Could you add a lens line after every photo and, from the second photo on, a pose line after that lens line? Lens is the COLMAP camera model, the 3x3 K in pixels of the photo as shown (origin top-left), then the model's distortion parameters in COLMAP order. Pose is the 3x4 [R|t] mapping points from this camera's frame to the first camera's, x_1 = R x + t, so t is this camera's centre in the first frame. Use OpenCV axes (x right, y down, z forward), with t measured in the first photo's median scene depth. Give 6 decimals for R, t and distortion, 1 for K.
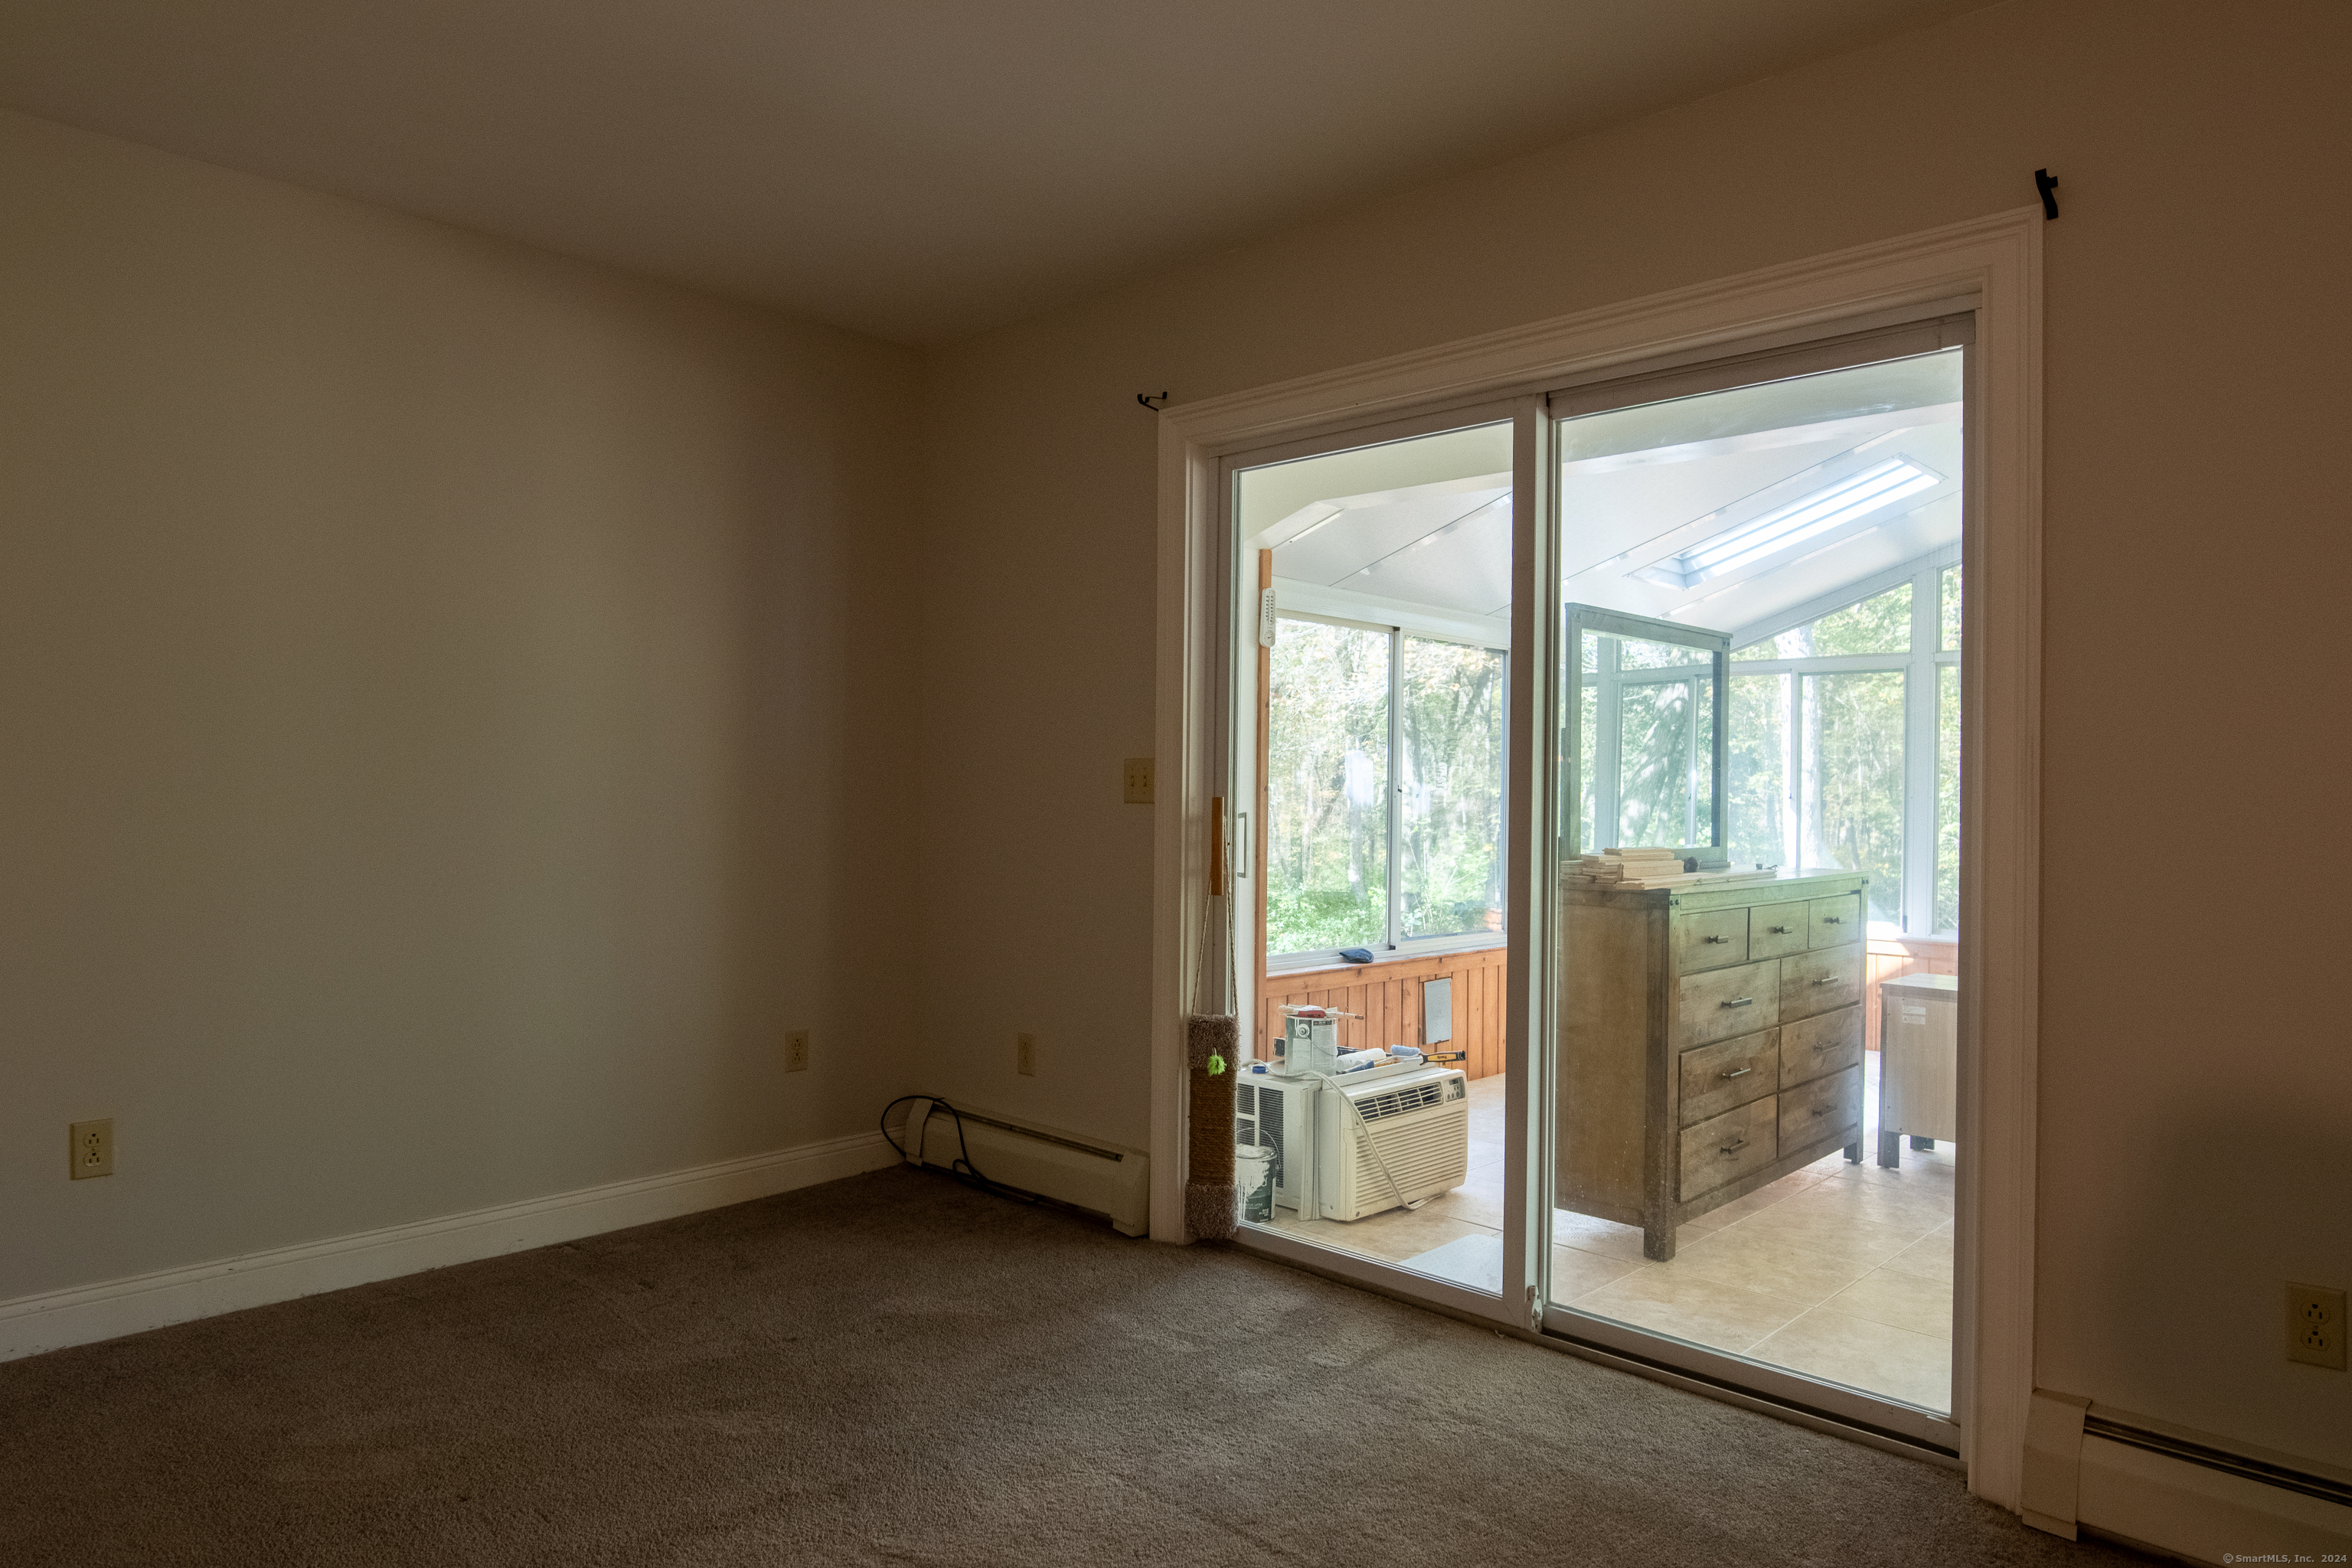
lens RADIAL K [[1449.0, 0, 1173.6], [0, 1449.0, 785.4], [0, 0, 1]] dist [-0.016435, -0.000015]
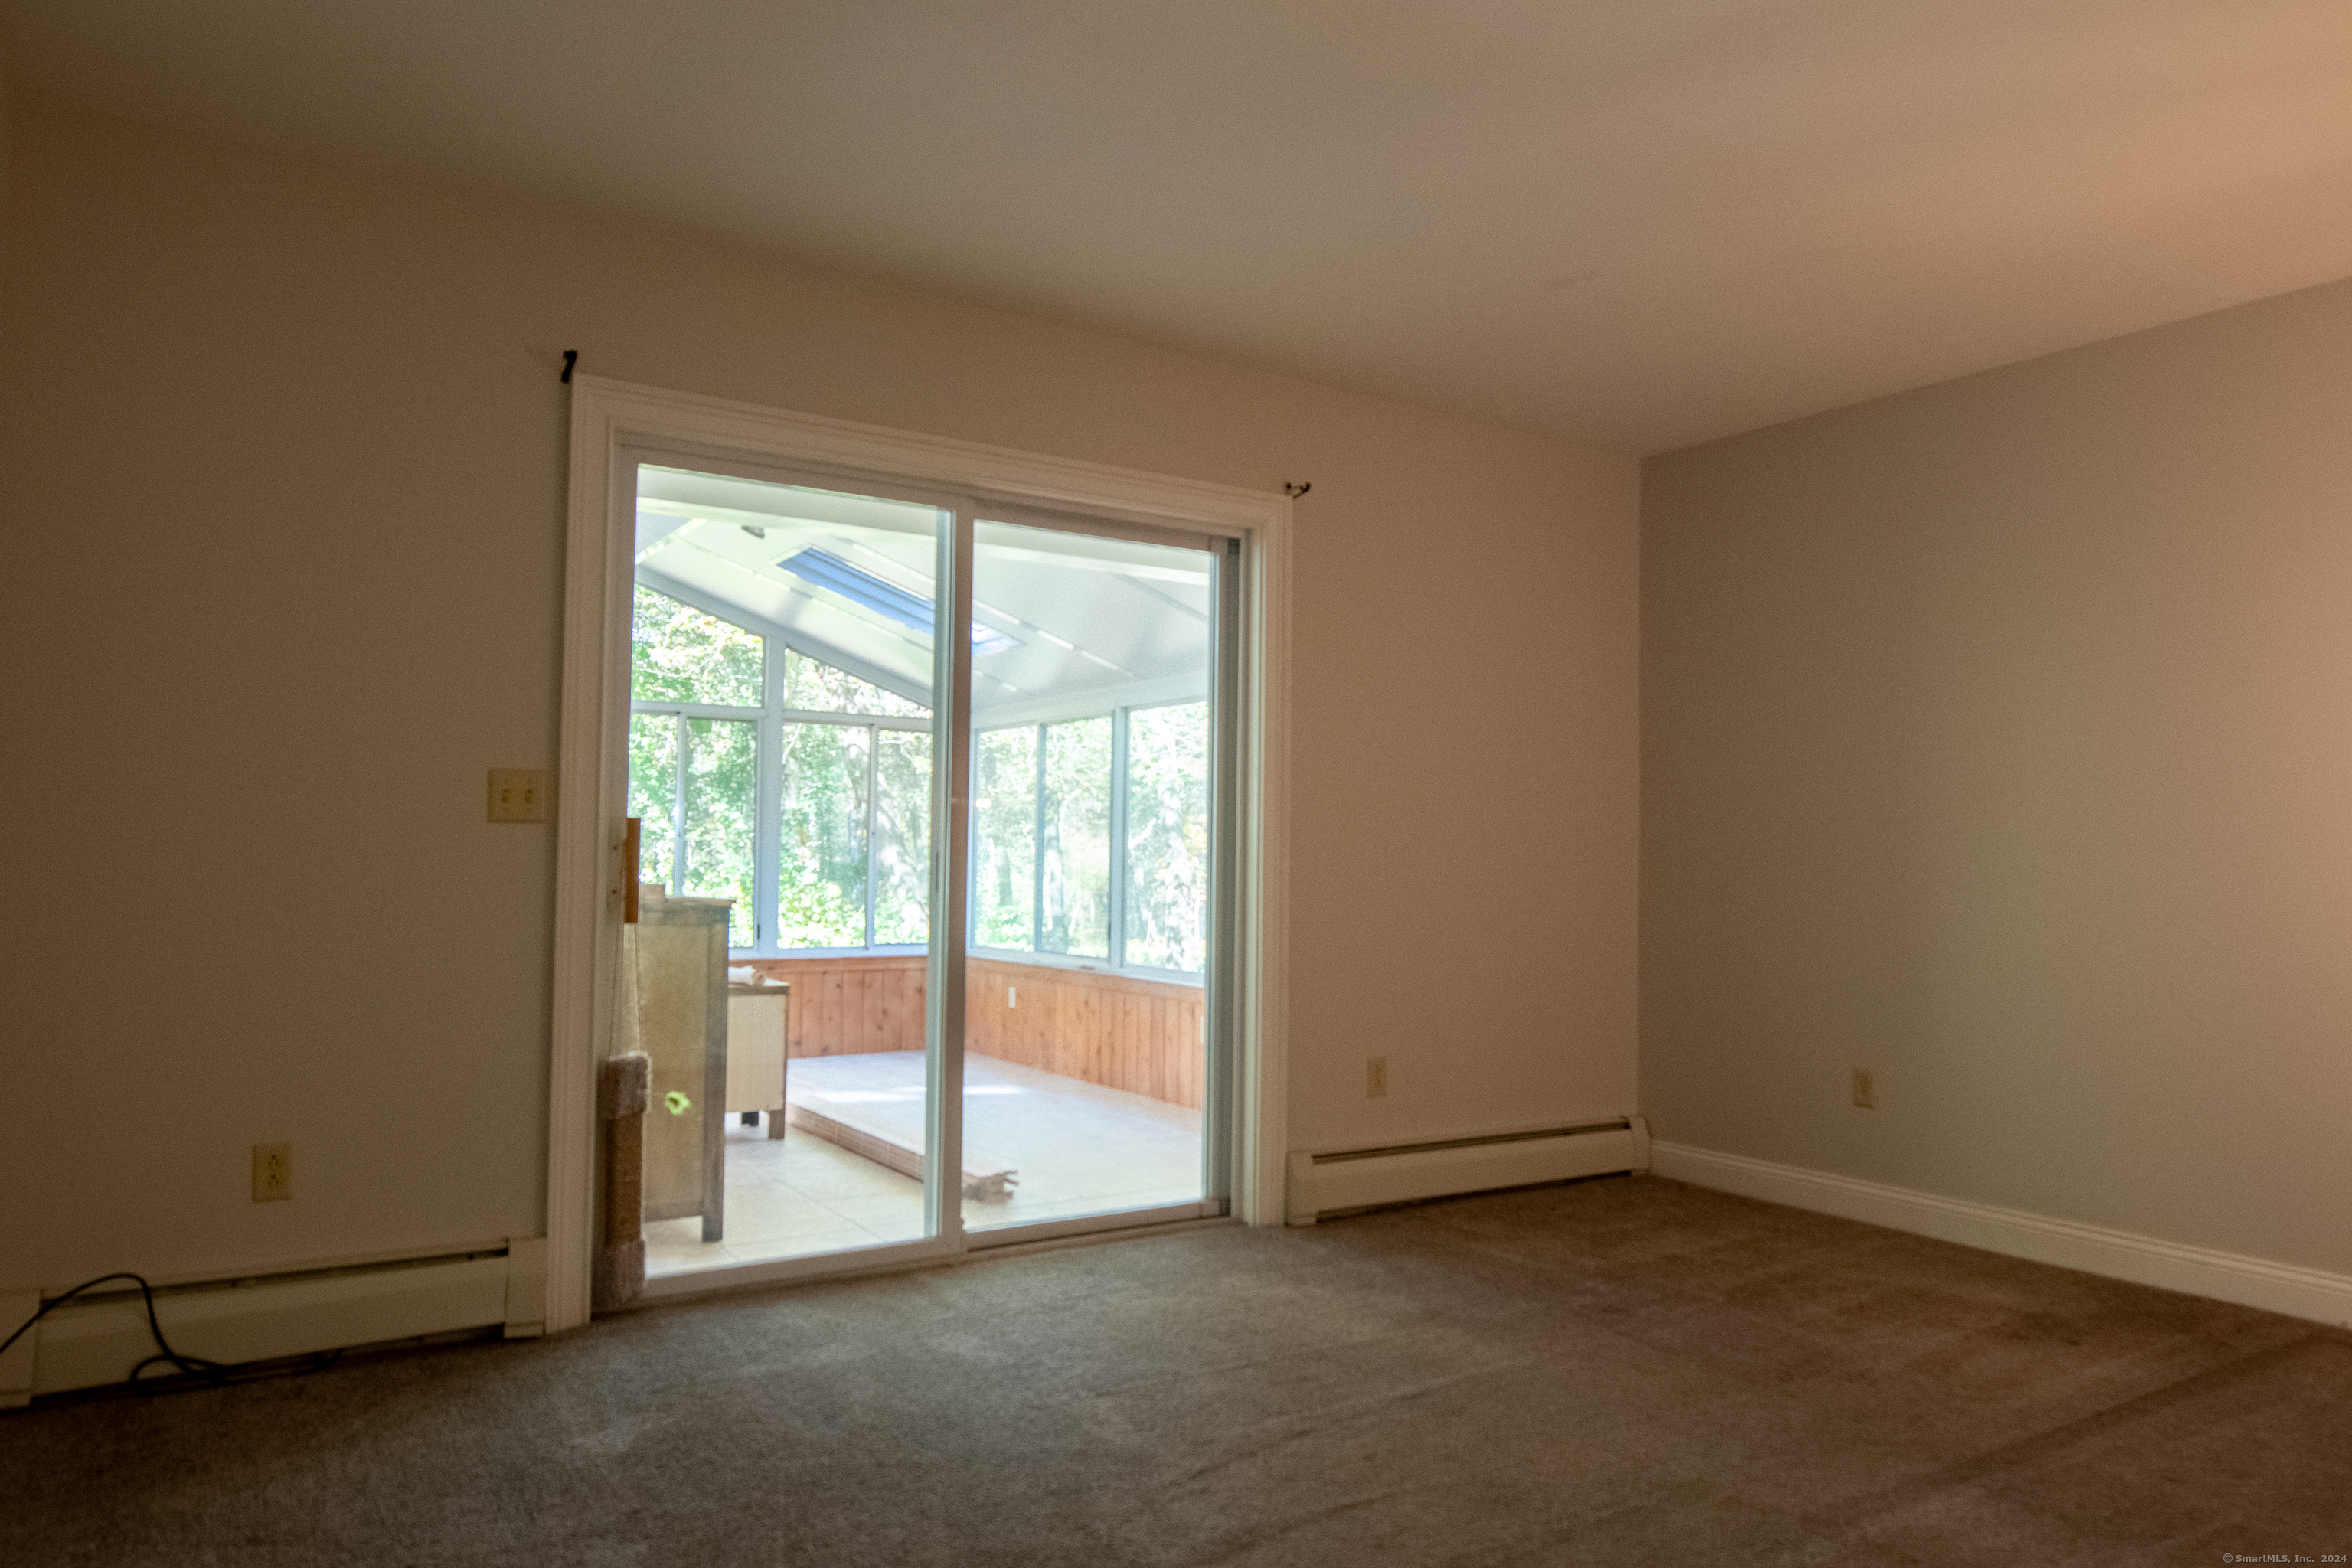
lens RADIAL K [[1504.7, 0, 1207.0], [0, 1504.7, 791.1], [0, 0, 1]] dist [-0.019739, -0.002480]
pose [[0.222805, 0.031860, 0.974342, -0.795062], [-0.012438, 0.999477, -0.029838, 0.015564], [-0.974784, -0.005471, 0.223085, 0.425656]]
